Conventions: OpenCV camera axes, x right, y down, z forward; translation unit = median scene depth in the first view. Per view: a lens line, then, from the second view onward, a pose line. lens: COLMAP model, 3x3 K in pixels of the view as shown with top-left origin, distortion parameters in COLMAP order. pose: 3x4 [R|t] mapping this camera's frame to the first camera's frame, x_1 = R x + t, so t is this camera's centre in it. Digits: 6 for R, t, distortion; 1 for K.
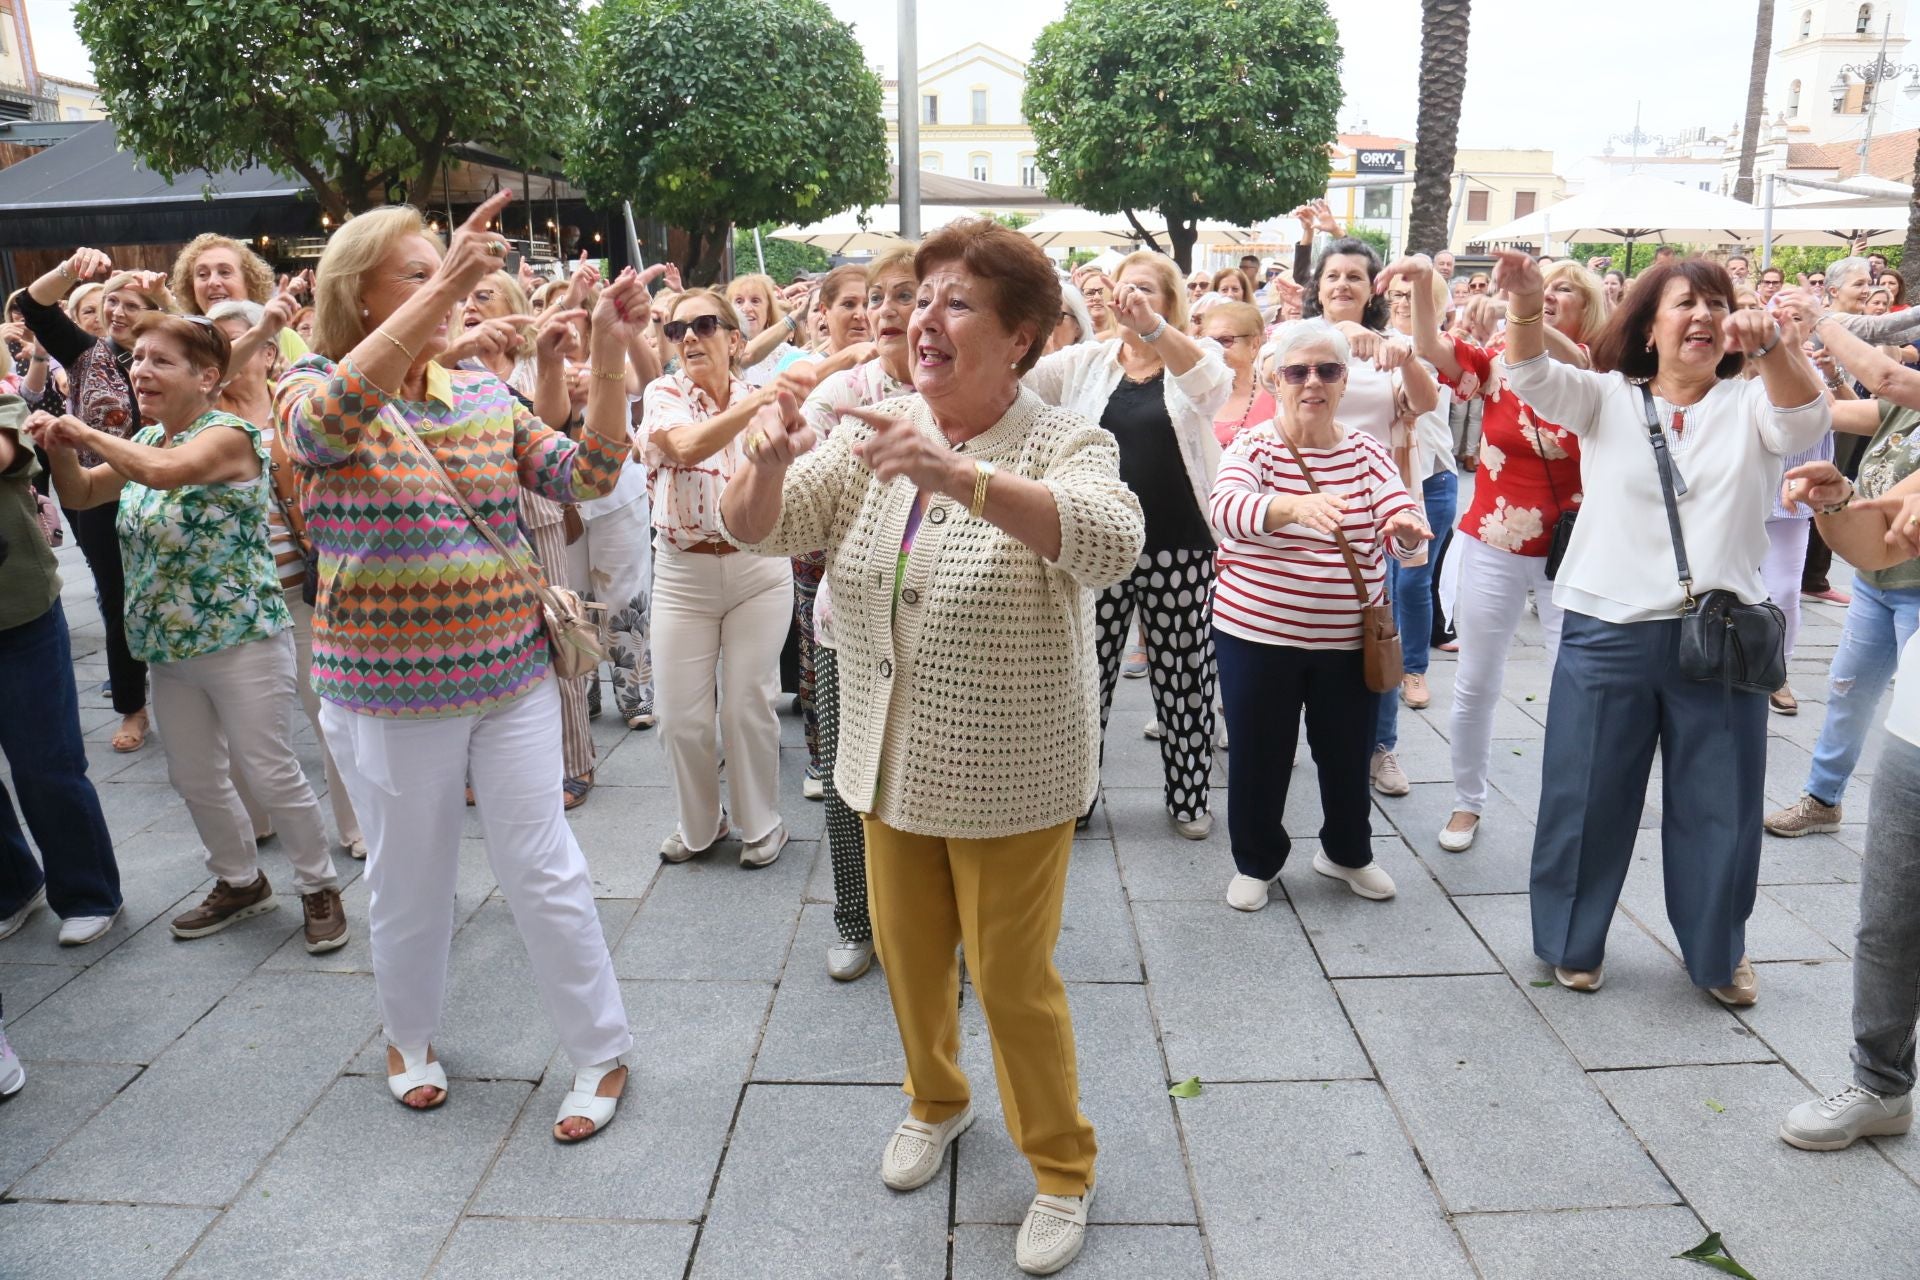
lens RADIAL K [[1297.2, 0, 954.9], [0, 1297.2, 643.1], [0, 0, 1]] dist [-0.125154, 0.070293]
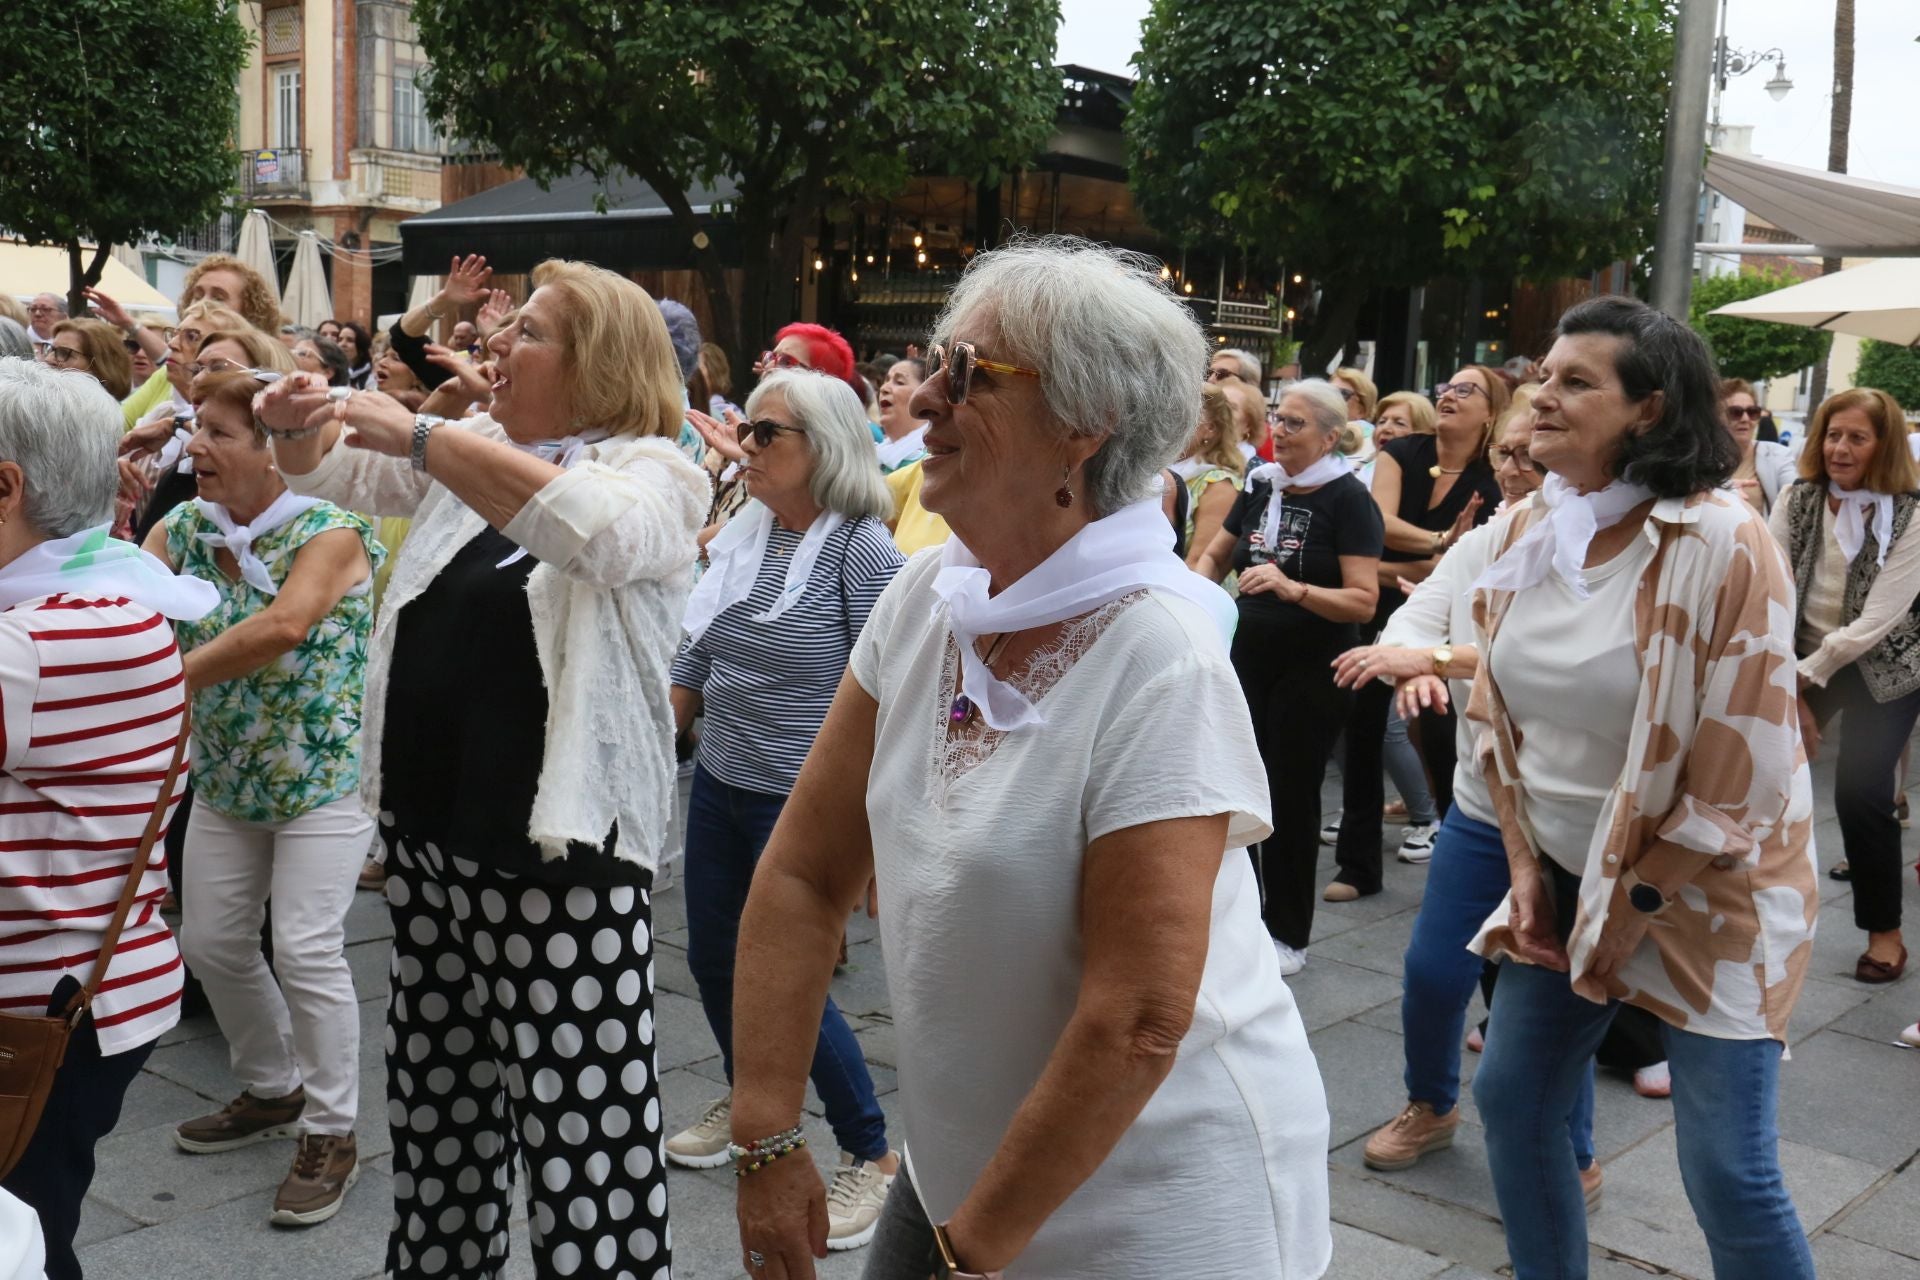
lens RADIAL K [[2020.3, 0, 965.0], [0, 2020.3, 636.3], [0, 0, 1]] dist [0.013263, 0.212395]
pose [[0.800000, 0.118757, -0.588130, 0.286353], [-0.207980, 0.974331, -0.086163, -0.047681], [0.562800, 0.191250, 0.804164, 0.181276]]
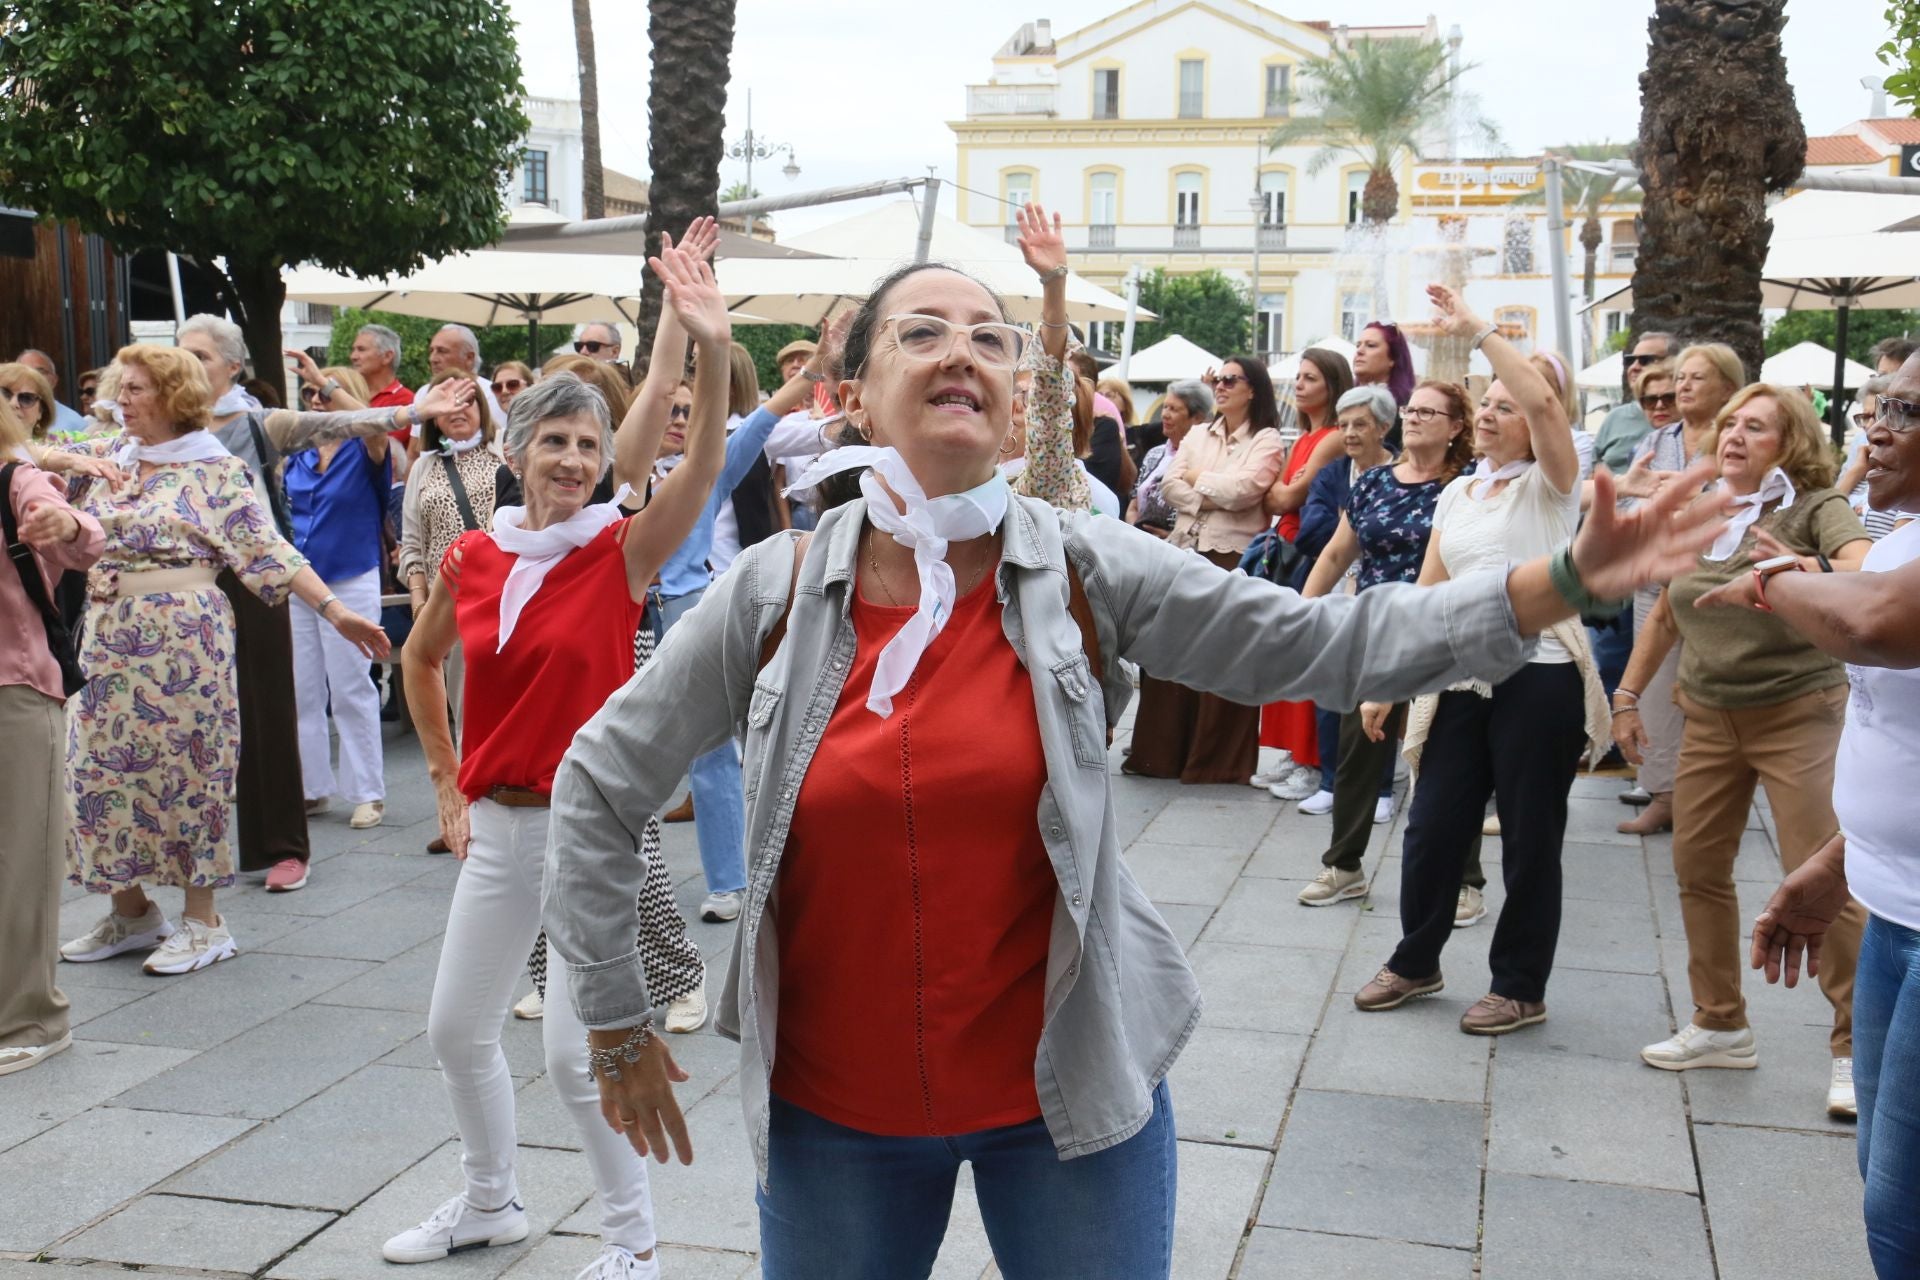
lens RADIAL K [[2256.0, 0, 945.9], [0, 2256.0, 662.6], [0, 0, 1]] dist [0.060548, 0.148127]
pose [[0.982504, 0.041945, -0.181457, 0.735404], [-0.069148, 0.986822, -0.146290, -0.049244], [0.172929, 0.156278, 0.972457, 0.154528]]
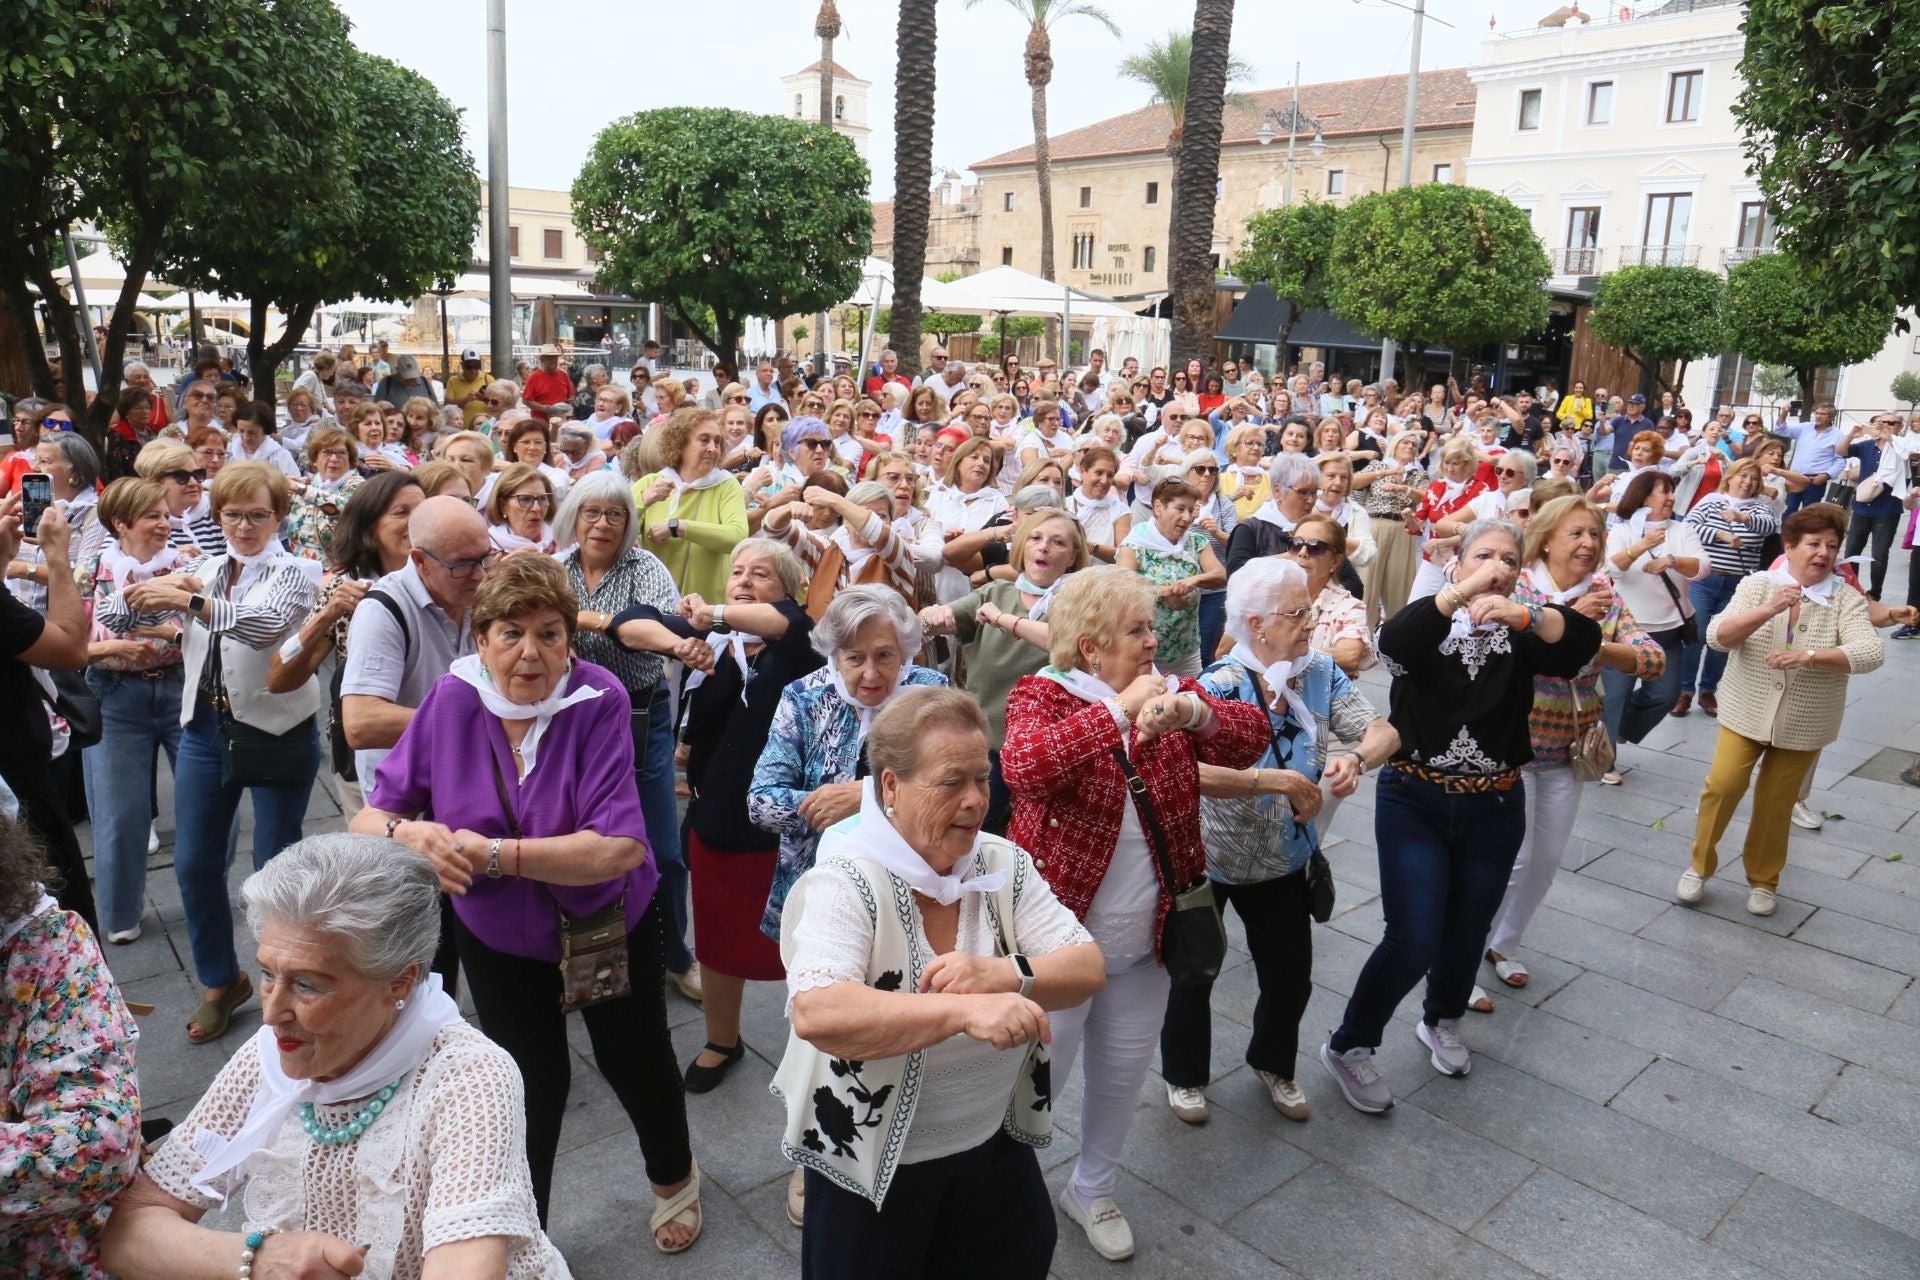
lens RADIAL K [[1302.5, 0, 965.0], [0, 1302.5, 656.5], [0, 0, 1]] dist [-0.126308, 0.073486]
pose [[0.737834, -0.127105, 0.662906, -0.531642], [0.132565, 0.990270, 0.042324, -0.053236], [-0.661836, 0.056650, 0.747505, 0.018520]]
